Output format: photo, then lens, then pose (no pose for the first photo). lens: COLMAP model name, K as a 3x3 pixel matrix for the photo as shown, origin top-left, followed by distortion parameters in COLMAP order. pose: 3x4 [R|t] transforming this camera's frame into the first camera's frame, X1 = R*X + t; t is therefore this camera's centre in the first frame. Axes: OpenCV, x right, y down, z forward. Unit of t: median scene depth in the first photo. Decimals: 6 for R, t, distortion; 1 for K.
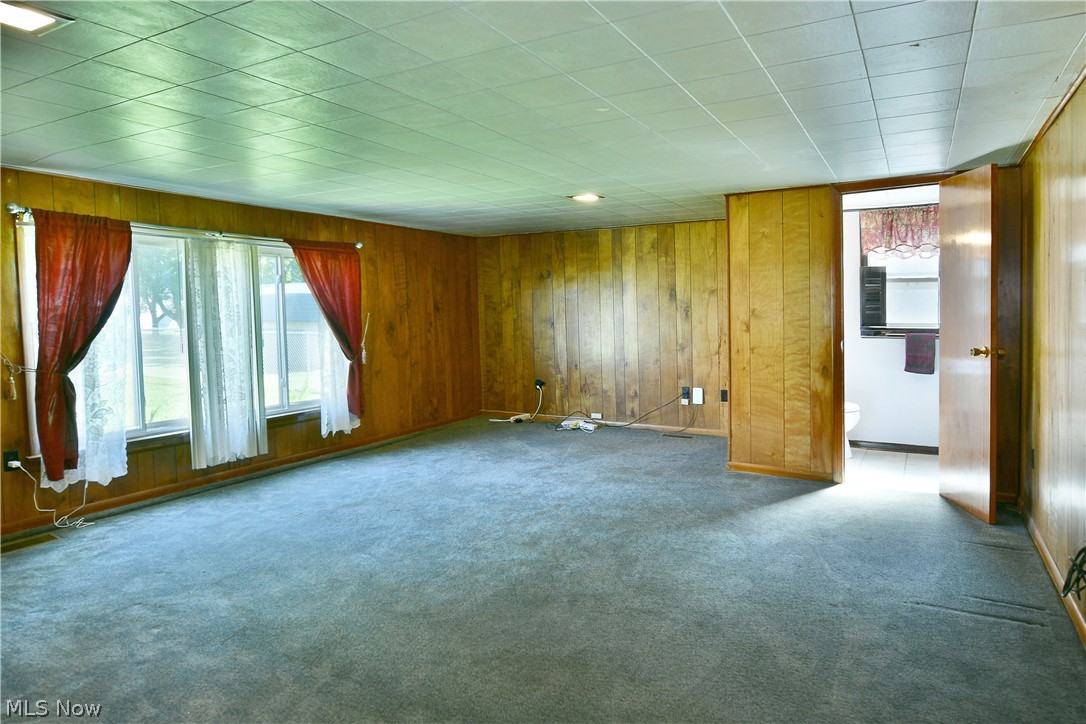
lens RADIAL K [[659.1, 0, 538.9], [0, 659.1, 371.4], [0, 0, 1]] dist [-0.013538, -0.004513]
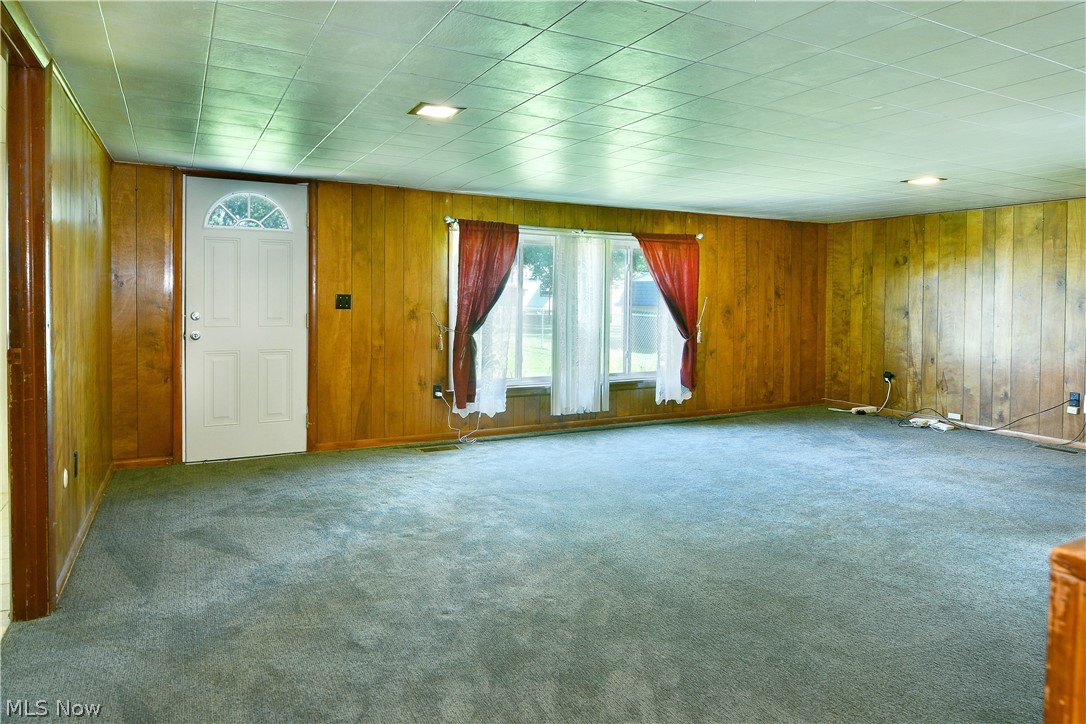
lens RADIAL K [[659.1, 0, 546.7], [0, 659.1, 356.2], [0, 0, 1]] dist [-0.013538, -0.004513]
pose [[0.849282, 0.064878, -0.523938, 0.129833], [-0.066549, 0.997660, 0.015665, 0.013689], [0.523728, 0.021564, 0.851613, -0.102687]]
